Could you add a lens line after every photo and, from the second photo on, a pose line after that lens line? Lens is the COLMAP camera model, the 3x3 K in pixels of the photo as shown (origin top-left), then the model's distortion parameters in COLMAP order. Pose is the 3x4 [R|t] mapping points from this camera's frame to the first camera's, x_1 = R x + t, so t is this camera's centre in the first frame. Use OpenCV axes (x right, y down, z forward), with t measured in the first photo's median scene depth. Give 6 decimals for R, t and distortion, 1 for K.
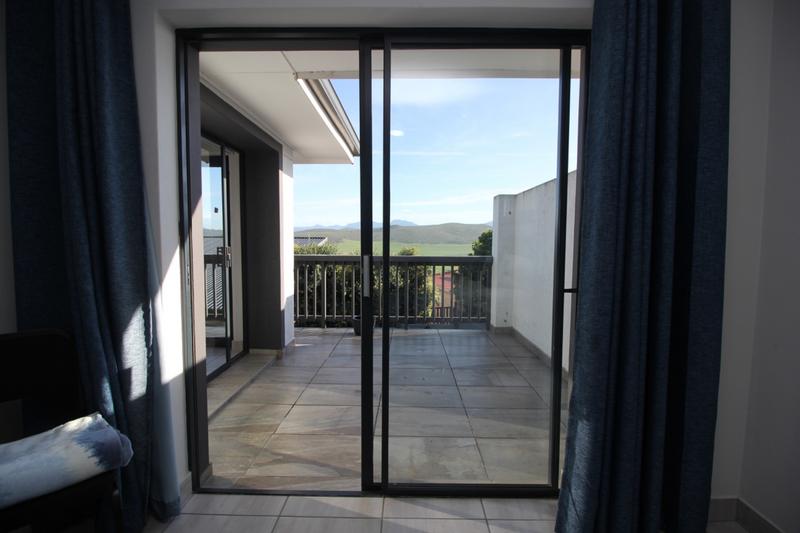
lens RADIAL K [[378.8, 0, 401.2], [0, 378.8, 264.6], [0, 0, 1]] dist [-0.010691, -0.000132]
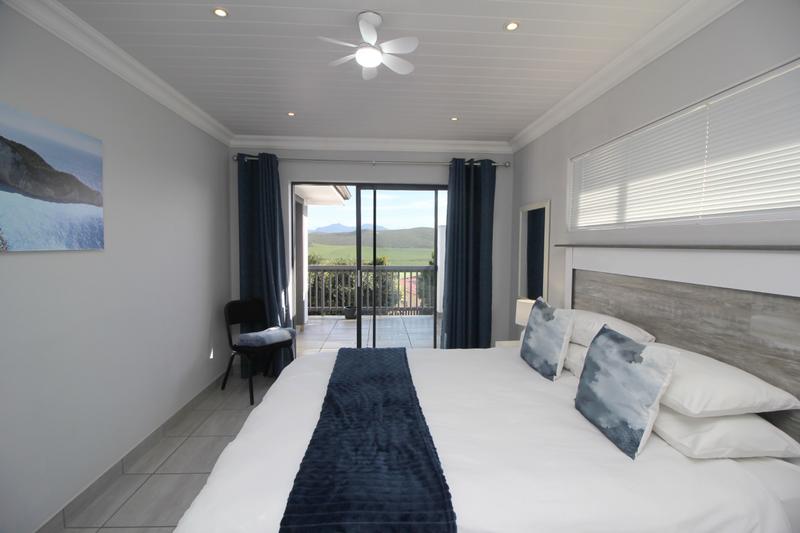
lens RADIAL K [[378.8, 0, 400.9], [0, 378.8, 267.3], [0, 0, 1]] dist [-0.010691, -0.000132]
pose [[0.997035, -0.004093, 0.076845, -0.018694], [0.004461, 0.999979, -0.004623, -0.009451], [-0.076824, 0.004952, 0.997032, -0.463053]]
